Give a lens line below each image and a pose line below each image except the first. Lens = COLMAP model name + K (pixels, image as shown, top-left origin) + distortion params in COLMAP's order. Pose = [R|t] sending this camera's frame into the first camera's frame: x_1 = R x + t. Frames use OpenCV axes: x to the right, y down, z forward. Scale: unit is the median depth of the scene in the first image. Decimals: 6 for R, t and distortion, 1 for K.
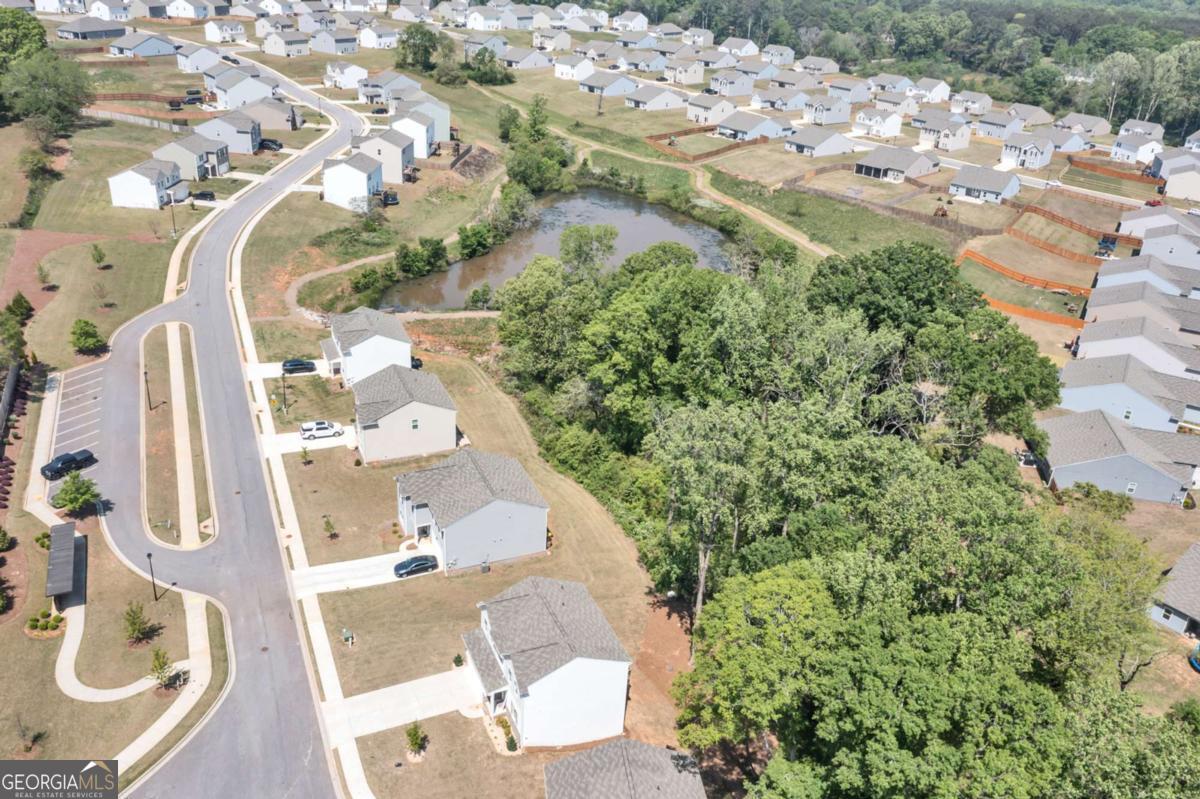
lens RADIAL K [[957.2, 0, 598.5], [0, 957.2, 397.7], [0, 0, 1]] dist [-0.002504, -0.003128]
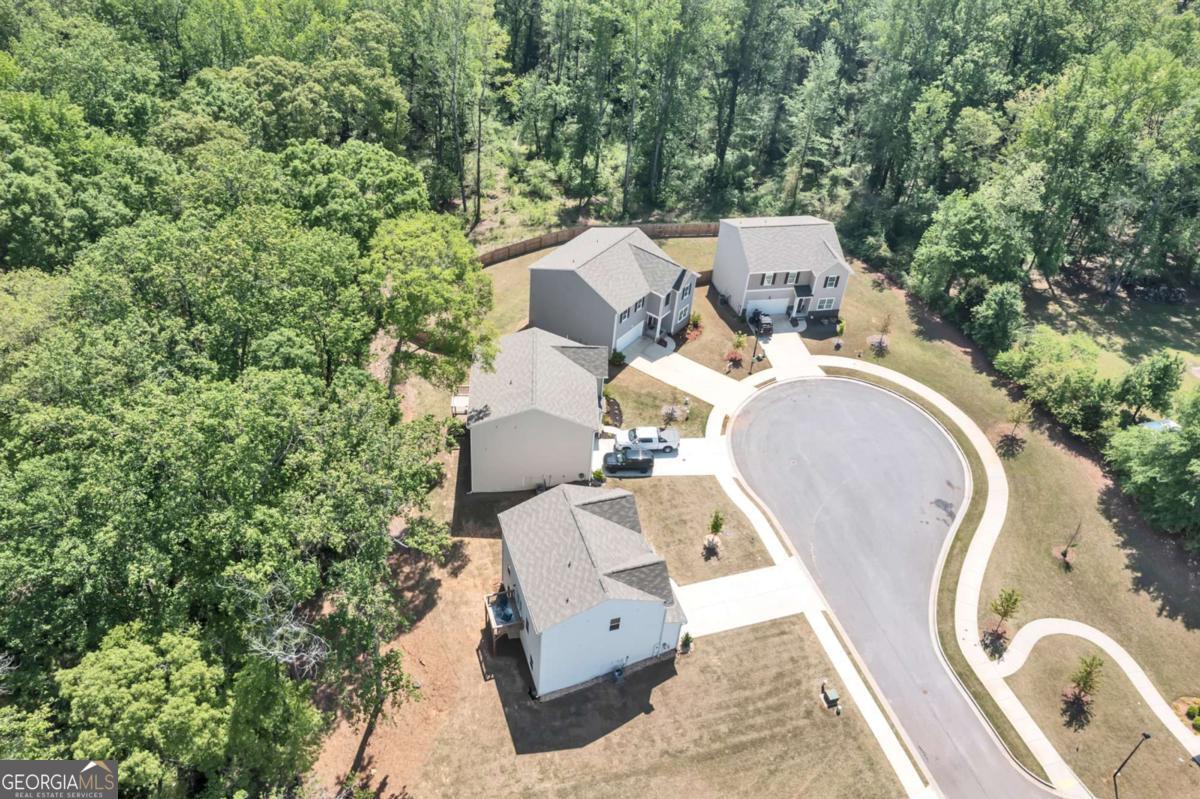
lens RADIAL K [[957.2, 0, 600.4], [0, 957.2, 393.9], [0, 0, 1]] dist [-0.002504, -0.003128]
pose [[-0.988091, -0.152391, -0.021296, -0.021357], [-0.080294, 0.392586, 0.916204, -0.570928], [-0.131261, 0.907002, -0.400147, 1.155449]]
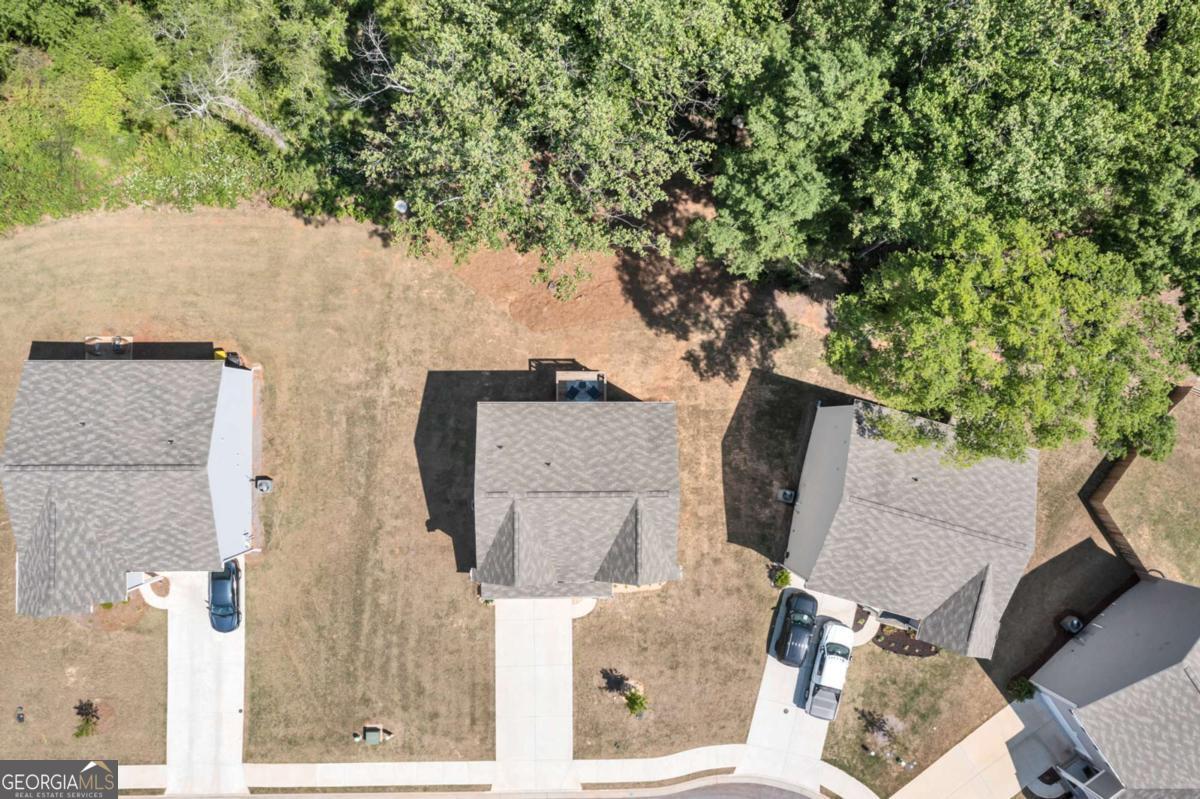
lens RADIAL K [[957.2, 0, 593.7], [0, 957.2, 392.8], [0, 0, 1]] dist [-0.002504, -0.003128]
pose [[0.391452, -0.920153, -0.009168, 0.024652], [0.386672, 0.155441, 0.909023, -0.344410], [-0.835015, -0.359384, 0.416645, 0.706910]]
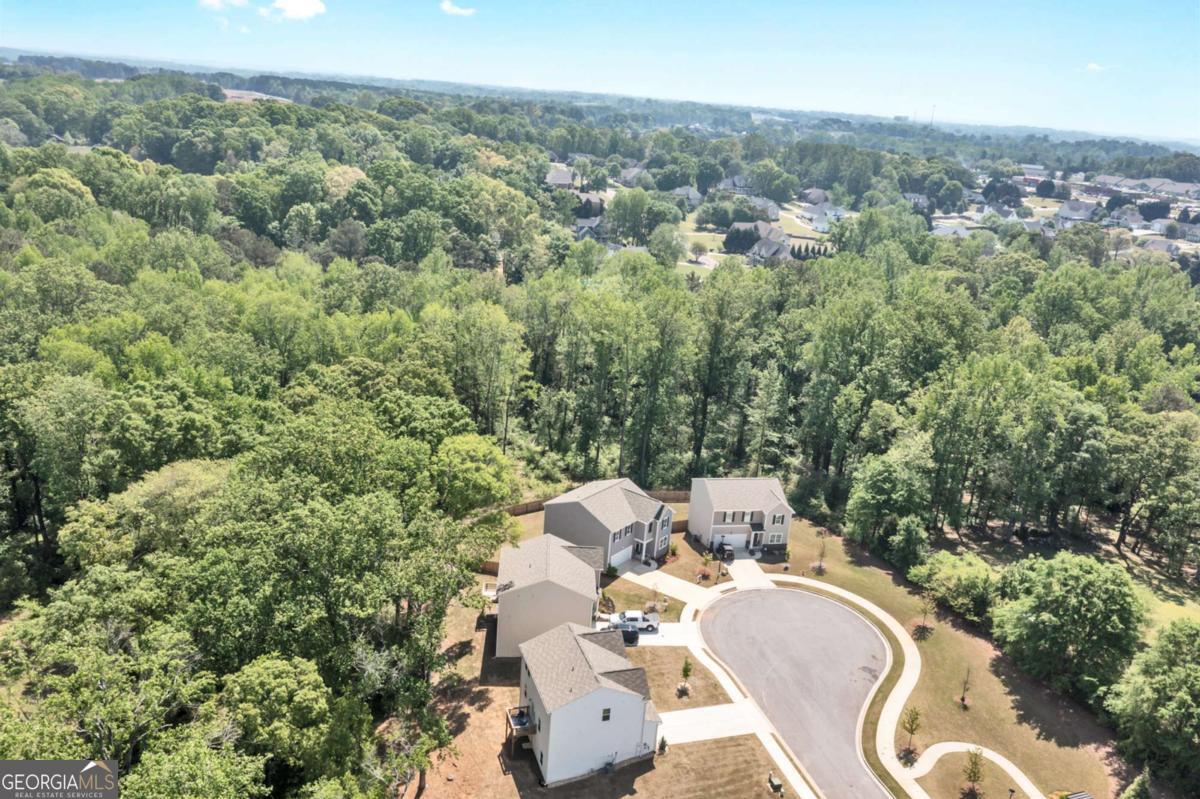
lens RADIAL K [[957.2, 0, 602.5], [0, 957.2, 399.5], [0, 0, 1]] dist [-0.002504, -0.003128]
pose [[-0.987236, -0.154323, 0.039362, -0.062694], [-0.082578, 0.707331, 0.702043, -0.747330], [-0.136183, 0.689832, -0.711046, 1.512826]]
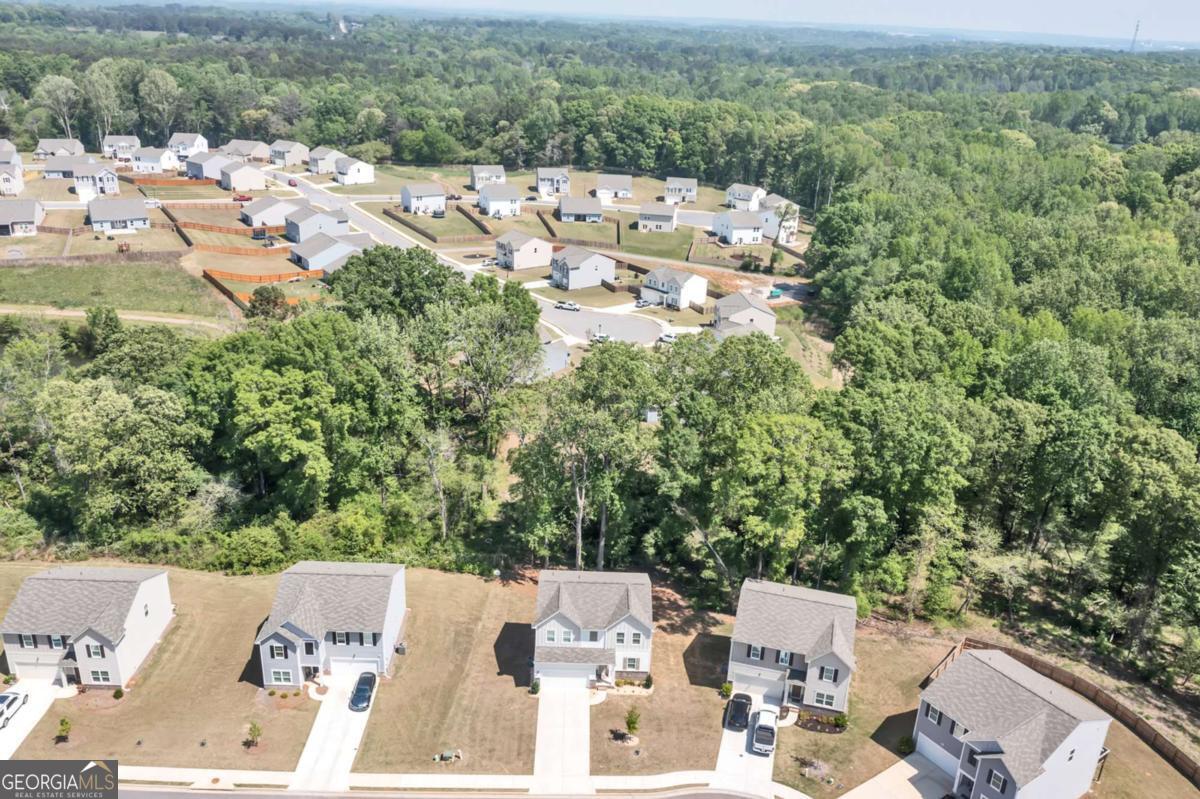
lens RADIAL K [[957.2, 0, 604.1], [0, 957.2, 399.3], [0, 0, 1]] dist [-0.002504, -0.003128]
pose [[0.386030, -0.381418, 0.839941, -0.887363], [0.388040, 0.893185, 0.227256, -0.222279], [-0.836902, 0.238203, 0.492802, 0.341306]]
